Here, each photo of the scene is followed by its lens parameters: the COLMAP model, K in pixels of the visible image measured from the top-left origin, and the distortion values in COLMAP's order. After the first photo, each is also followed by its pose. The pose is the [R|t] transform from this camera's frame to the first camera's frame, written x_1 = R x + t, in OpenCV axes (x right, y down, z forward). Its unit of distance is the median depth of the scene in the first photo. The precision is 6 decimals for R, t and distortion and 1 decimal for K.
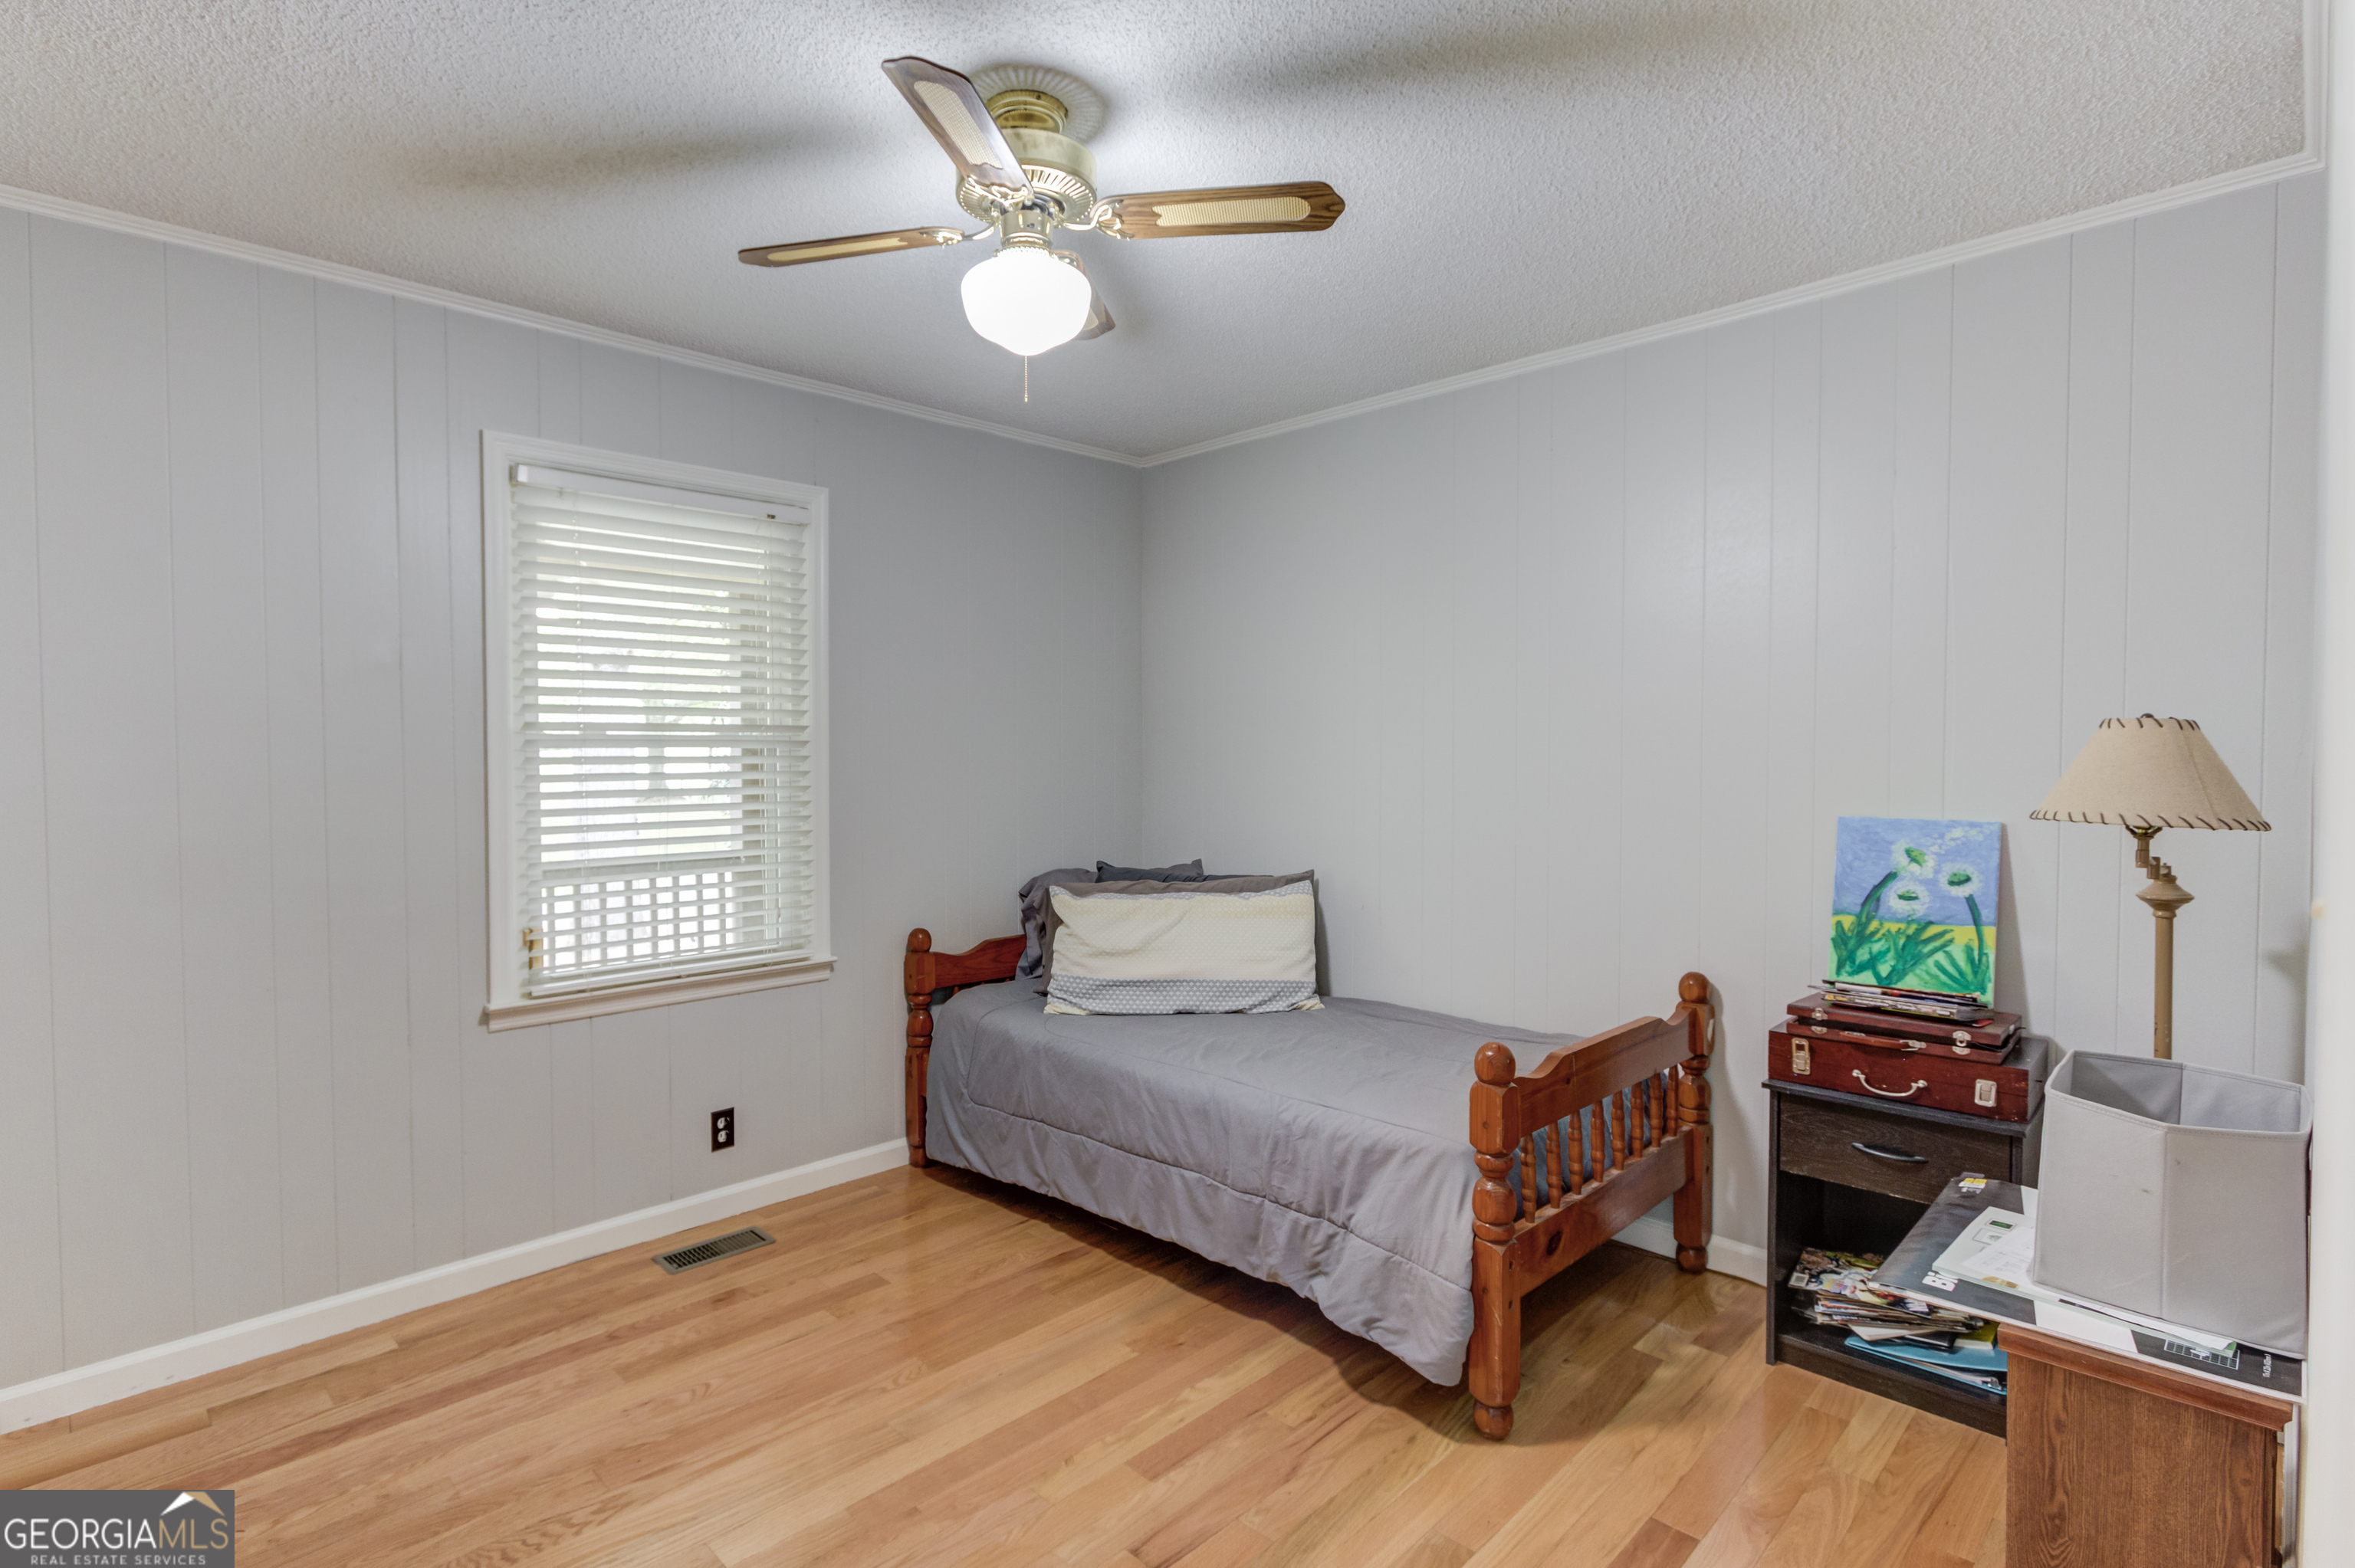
lens RADIAL K [[1122.0, 0, 1170.8], [0, 1122.0, 779.4], [0, 0, 1]] dist [-0.004096, 0.001152]
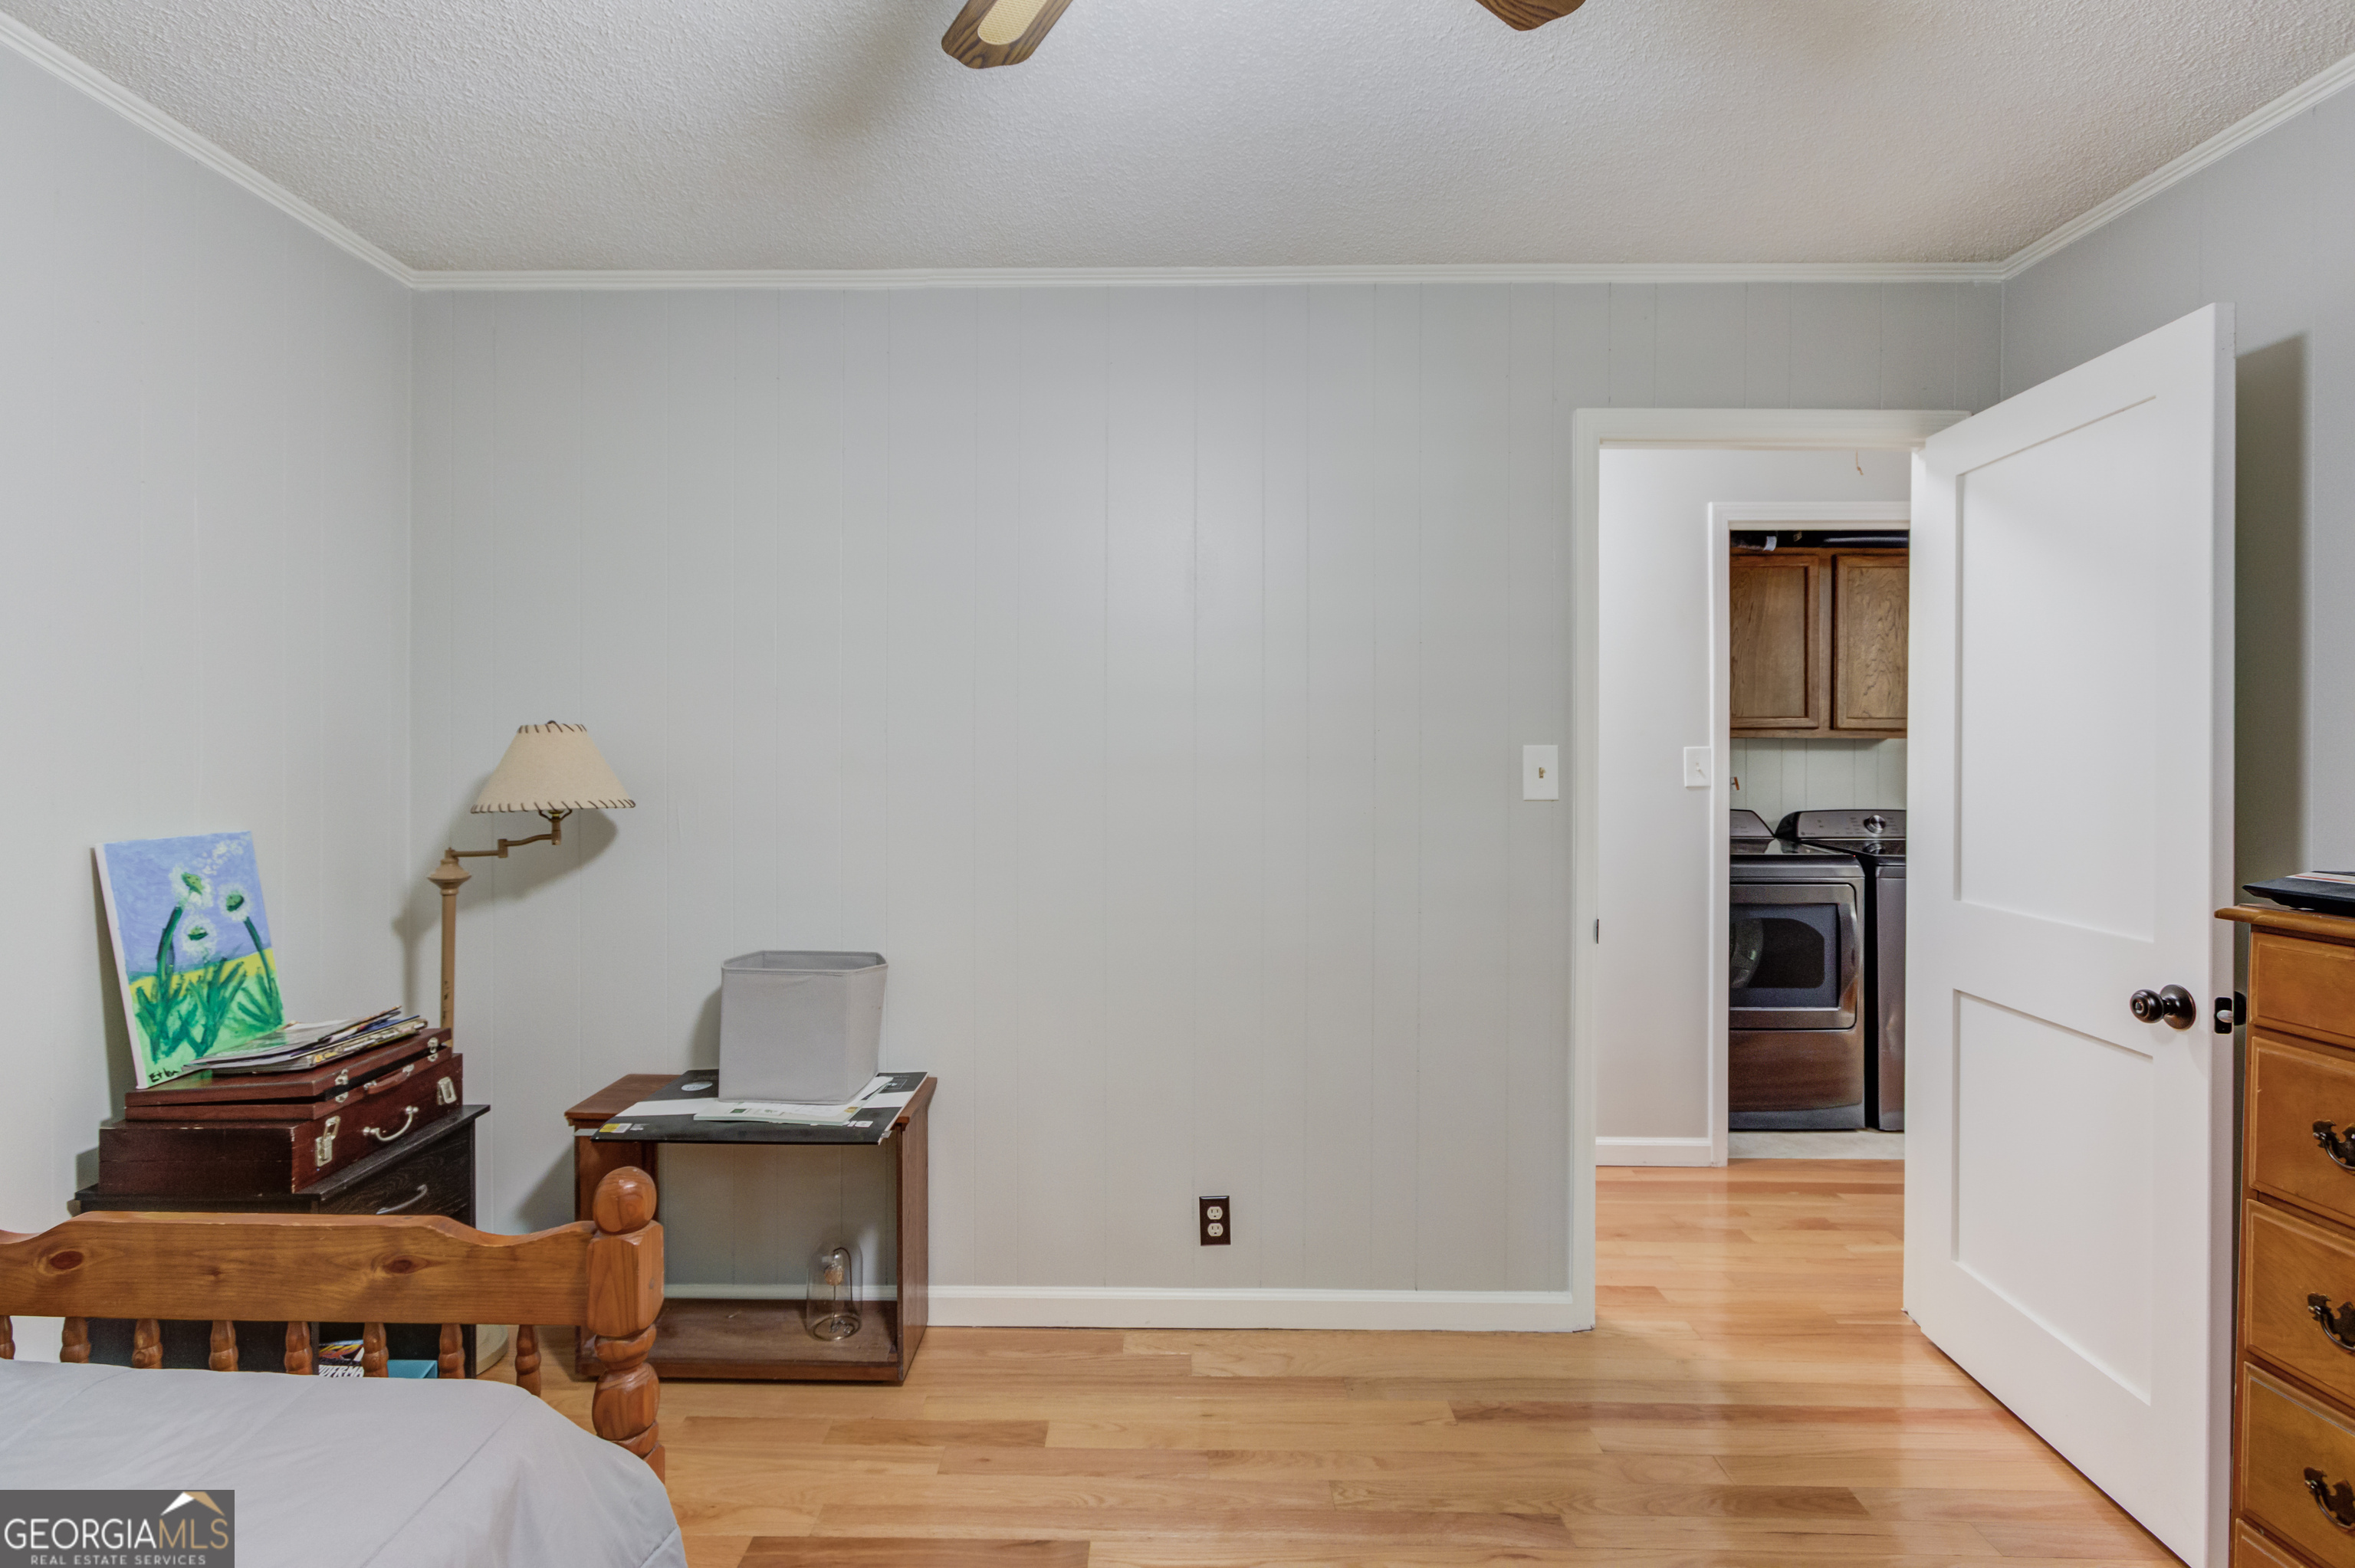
lens RADIAL K [[1122.0, 0, 1173.8], [0, 1122.0, 764.4], [0, 0, 1]] dist [-0.004096, 0.001152]
pose [[-0.692138, -0.010032, 0.721696, -0.387761], [0.016471, 0.999423, 0.029689, -0.027449], [-0.721577, 0.032436, -0.691573, 1.051900]]
